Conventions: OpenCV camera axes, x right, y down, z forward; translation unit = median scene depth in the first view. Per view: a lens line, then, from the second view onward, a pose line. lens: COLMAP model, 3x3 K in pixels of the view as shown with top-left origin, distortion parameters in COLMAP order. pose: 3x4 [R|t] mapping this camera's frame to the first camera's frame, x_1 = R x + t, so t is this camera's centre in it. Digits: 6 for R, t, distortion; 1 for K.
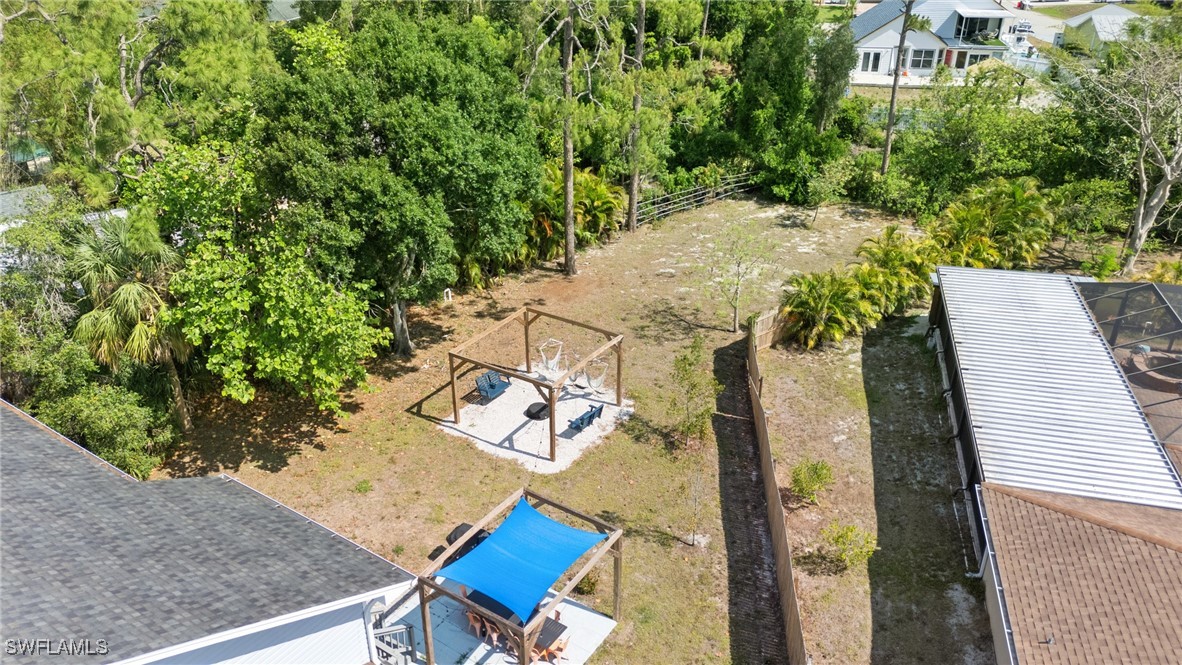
lens RADIAL K [[881.0, 0, 591.0], [0, 881.0, 332.5], [0, 0, 1]] dist [0.045219, -0.007130]
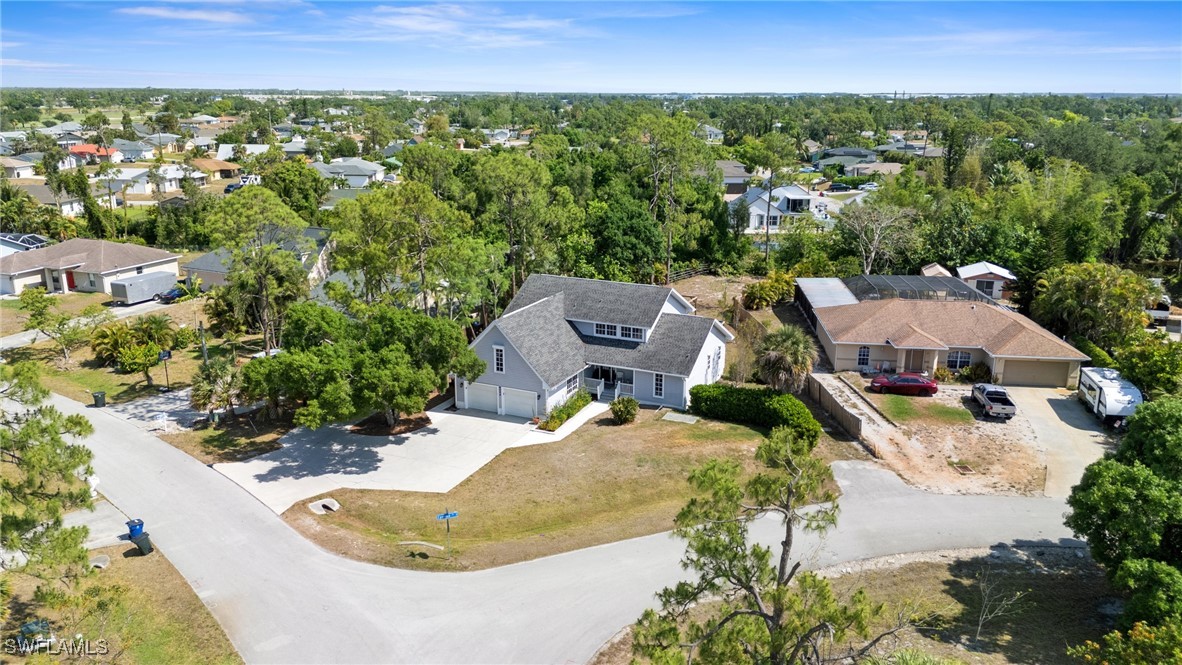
lens RADIAL K [[881.0, 0, 591.0], [0, 881.0, 332.5], [0, 0, 1]] dist [0.045219, -0.007130]
pose [[0.986814, -0.044347, 0.155664, -0.528316], [0.075443, 0.976895, -0.199960, 0.463410], [-0.143200, 0.209067, 0.967360, -1.207745]]
